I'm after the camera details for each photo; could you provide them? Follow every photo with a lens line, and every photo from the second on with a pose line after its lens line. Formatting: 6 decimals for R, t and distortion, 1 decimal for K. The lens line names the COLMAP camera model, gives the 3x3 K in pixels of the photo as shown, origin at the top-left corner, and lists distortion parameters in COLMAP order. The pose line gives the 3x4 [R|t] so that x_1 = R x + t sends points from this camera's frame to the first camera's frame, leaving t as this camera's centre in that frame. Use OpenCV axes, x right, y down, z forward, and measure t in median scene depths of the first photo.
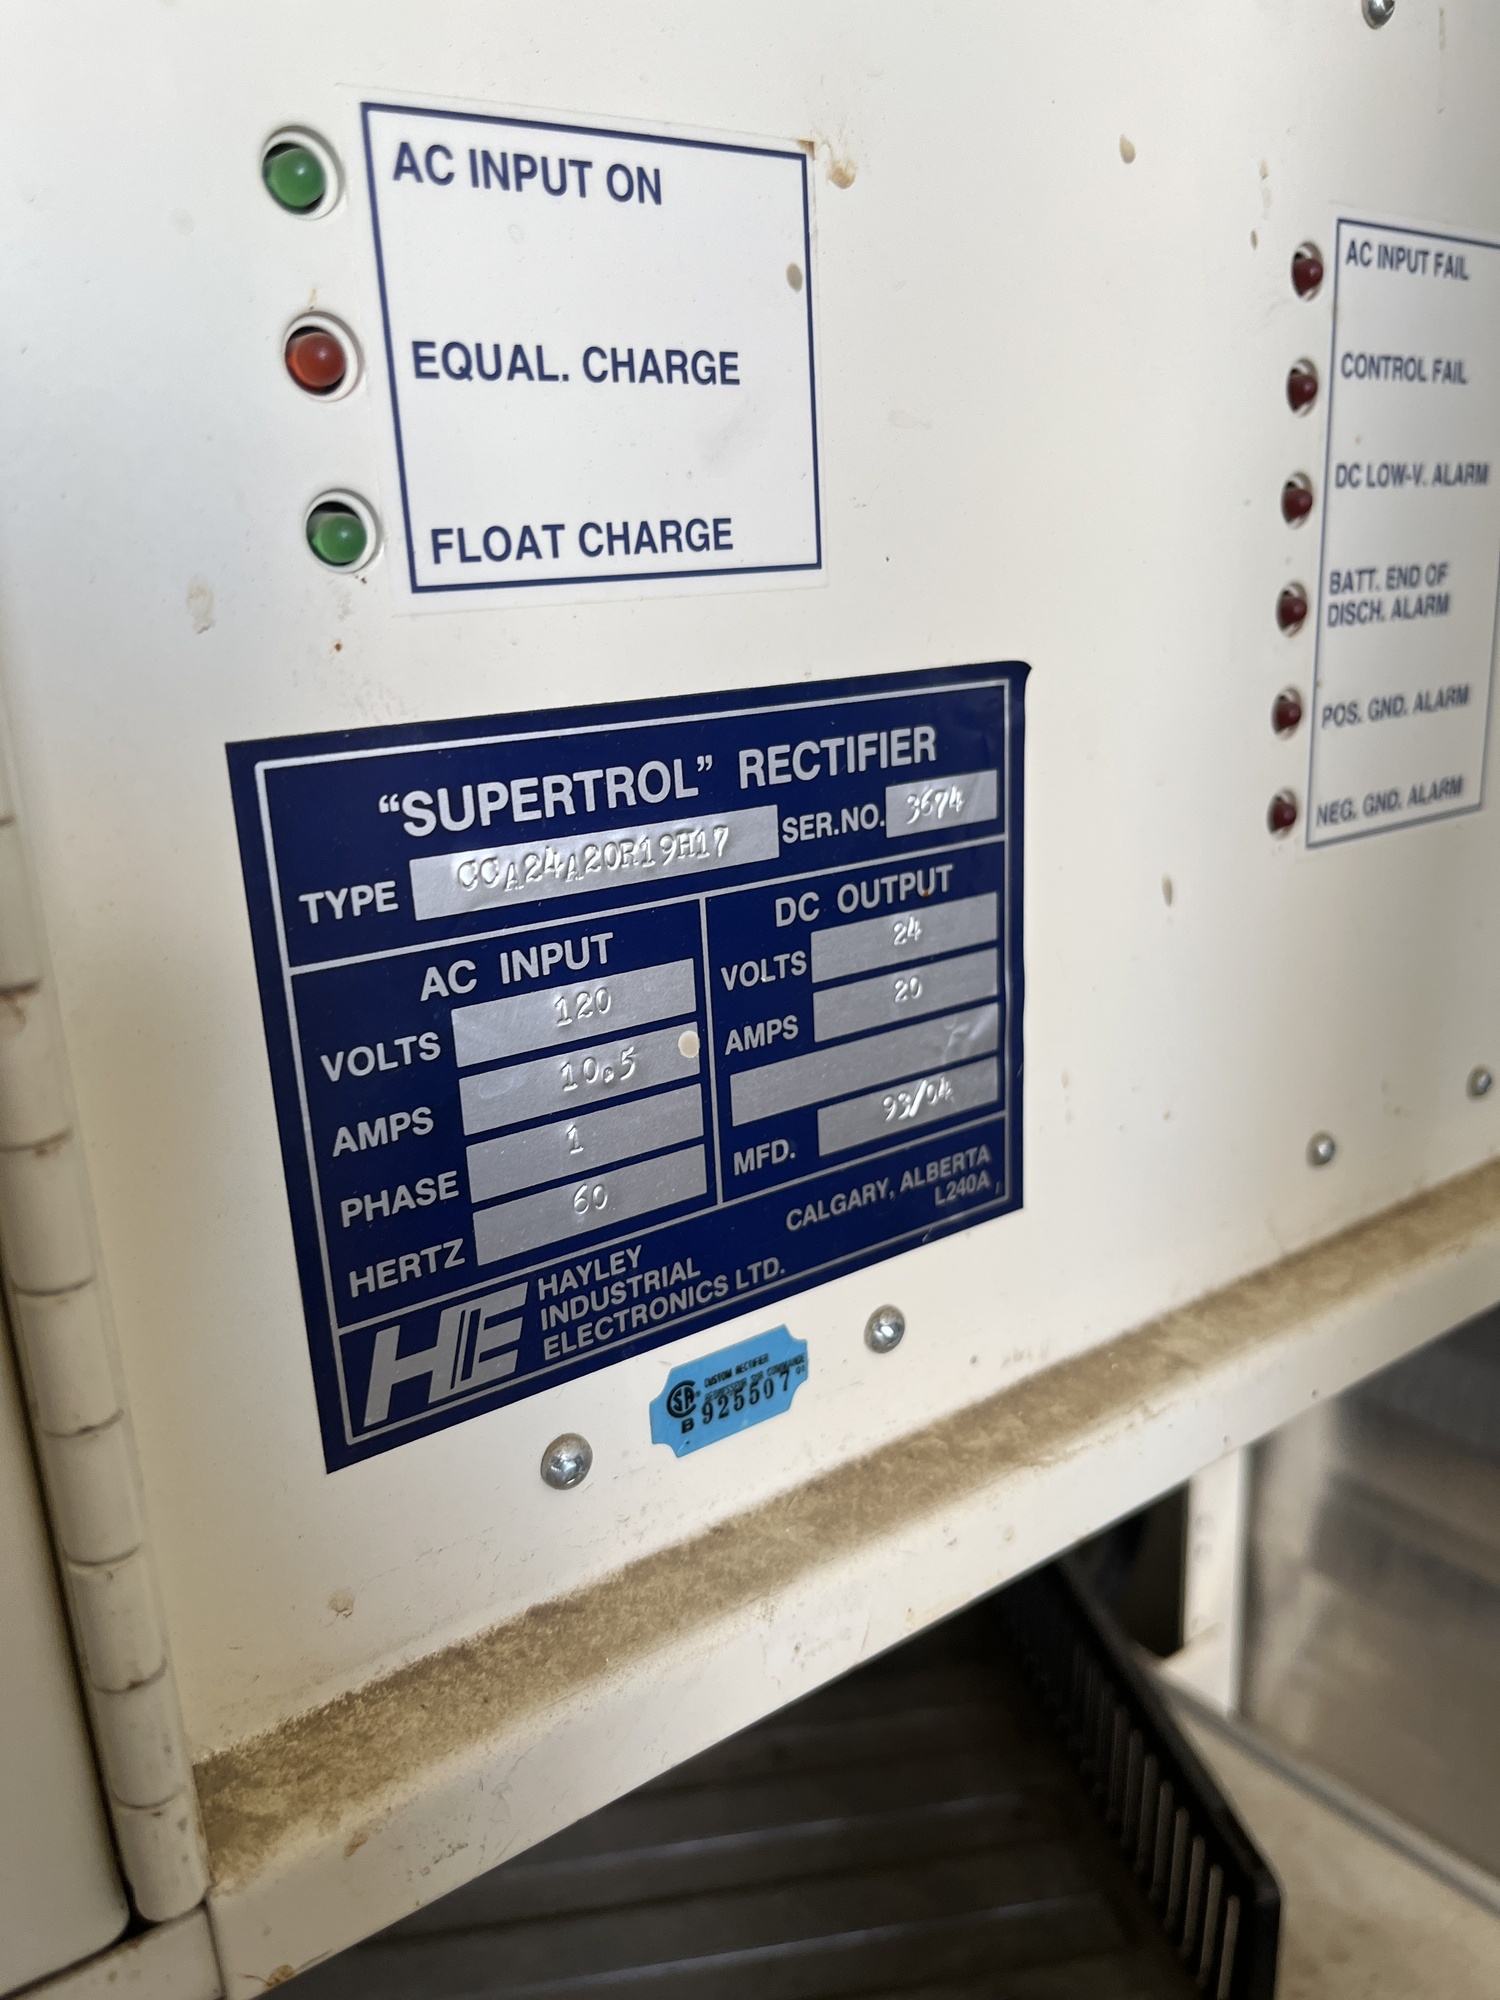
lens RADIAL K [[1508.0, 0, 756.2], [0, 1508.0, 998.8], [0, 0, 1]] dist [0.006664, -0.010156]
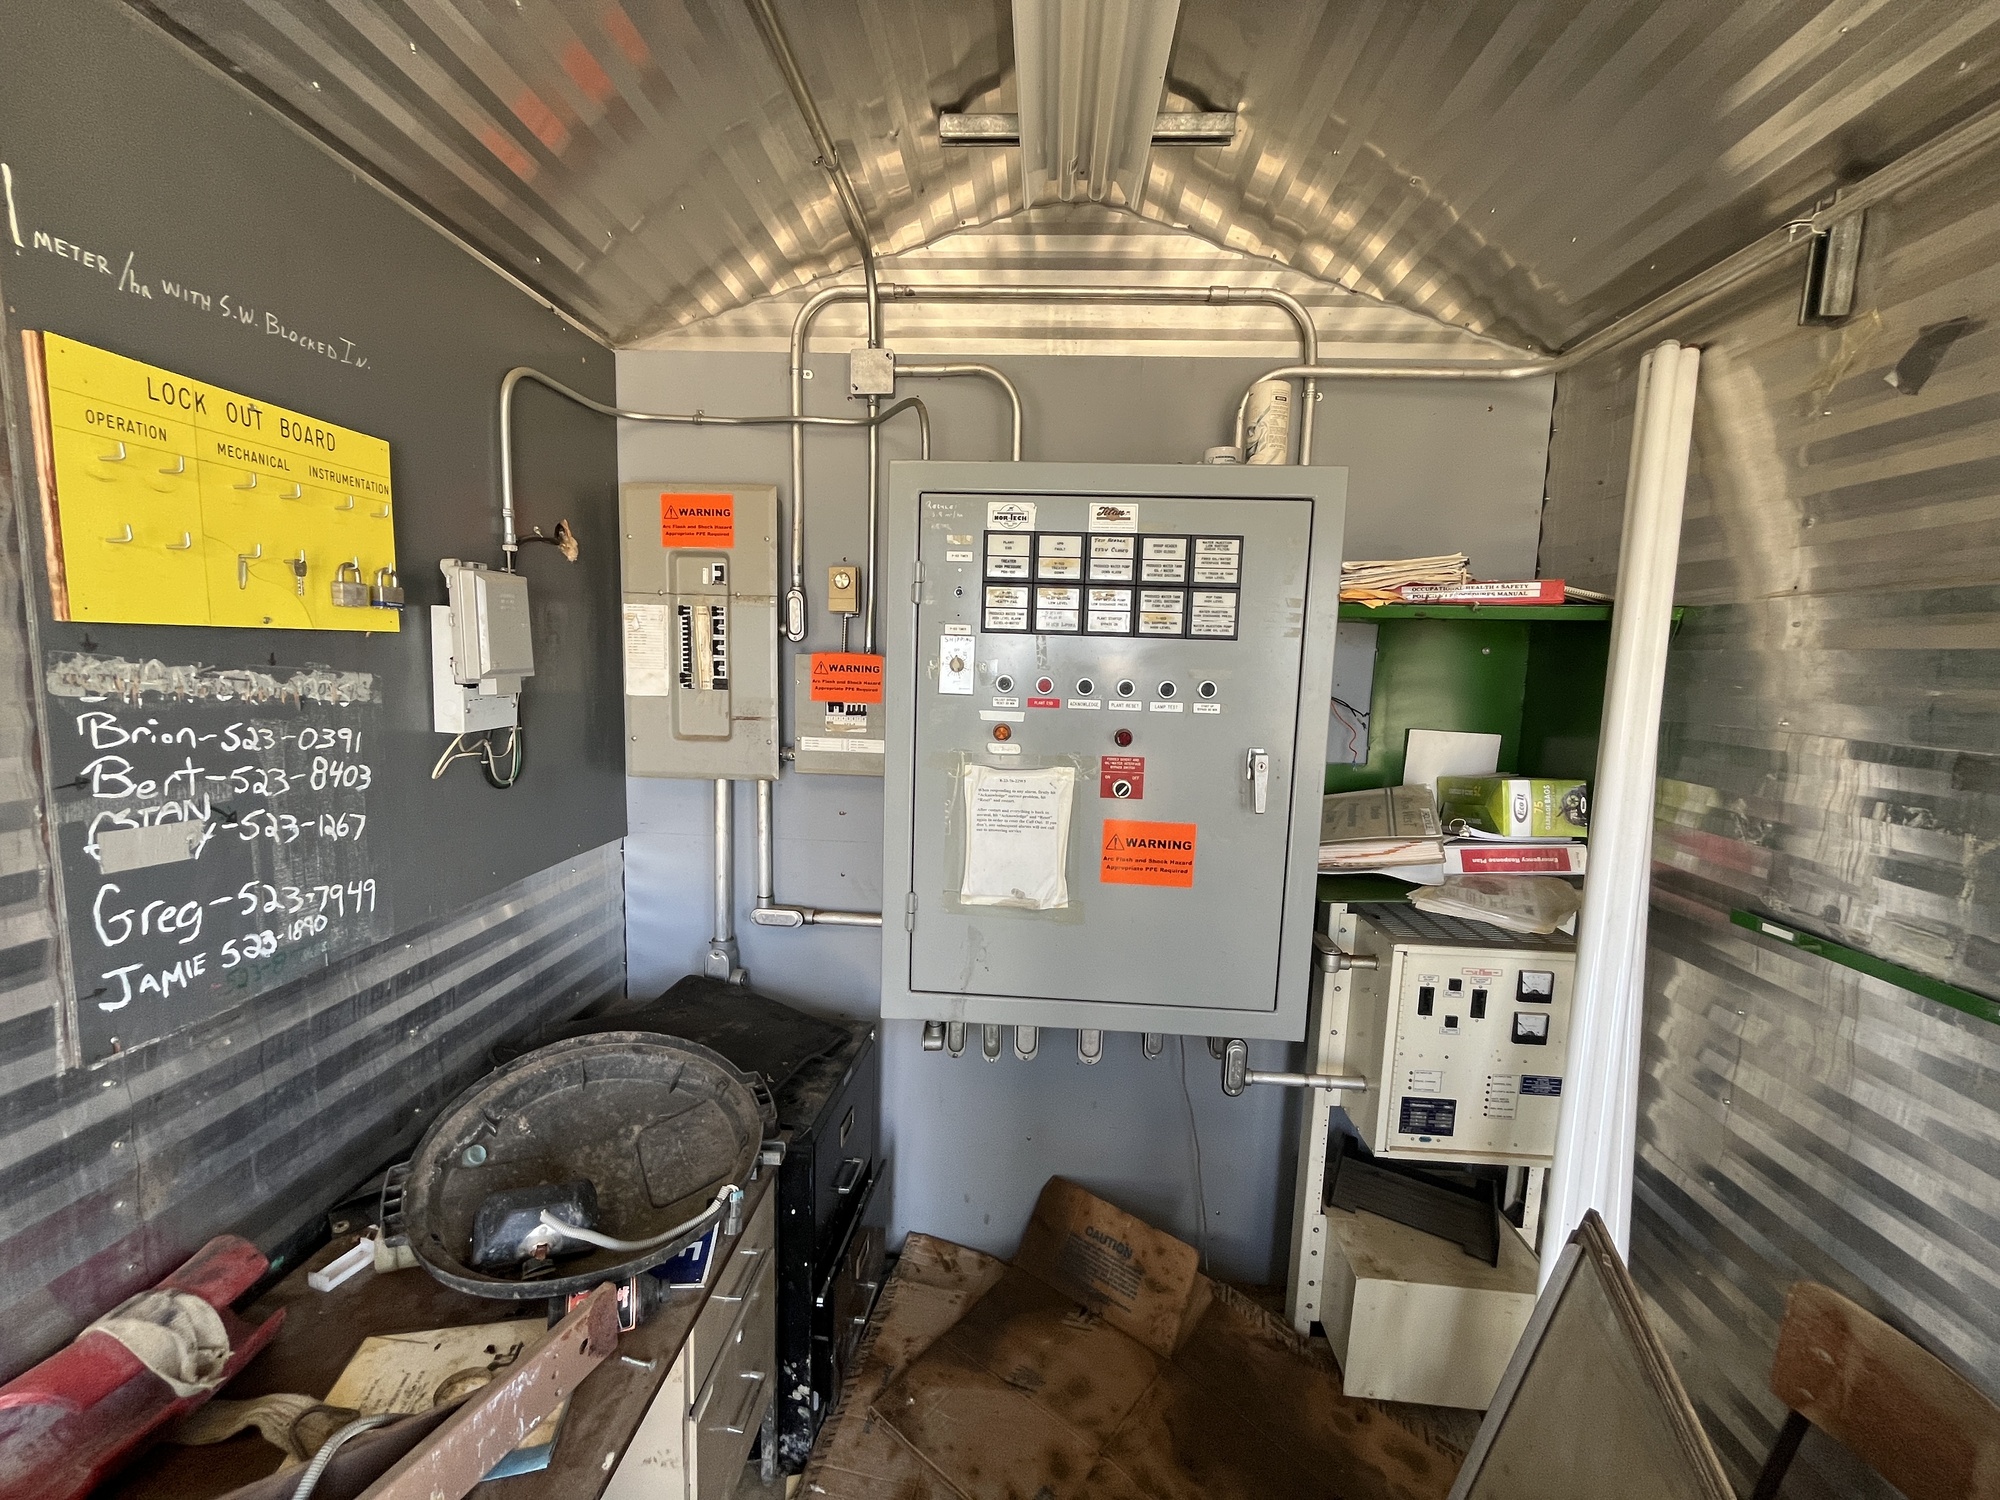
lens RADIAL K [[803.0, 0, 991.8], [0, 803.0, 749.8], [0, 0, 1]] dist [-0.011622, 0.000630]
pose [[0.763842, 0.146936, -0.628455, 1.190466], [-0.228413, 0.972264, -0.050299, -2.285433], [0.603634, 0.181967, 0.776218, -9.102252]]
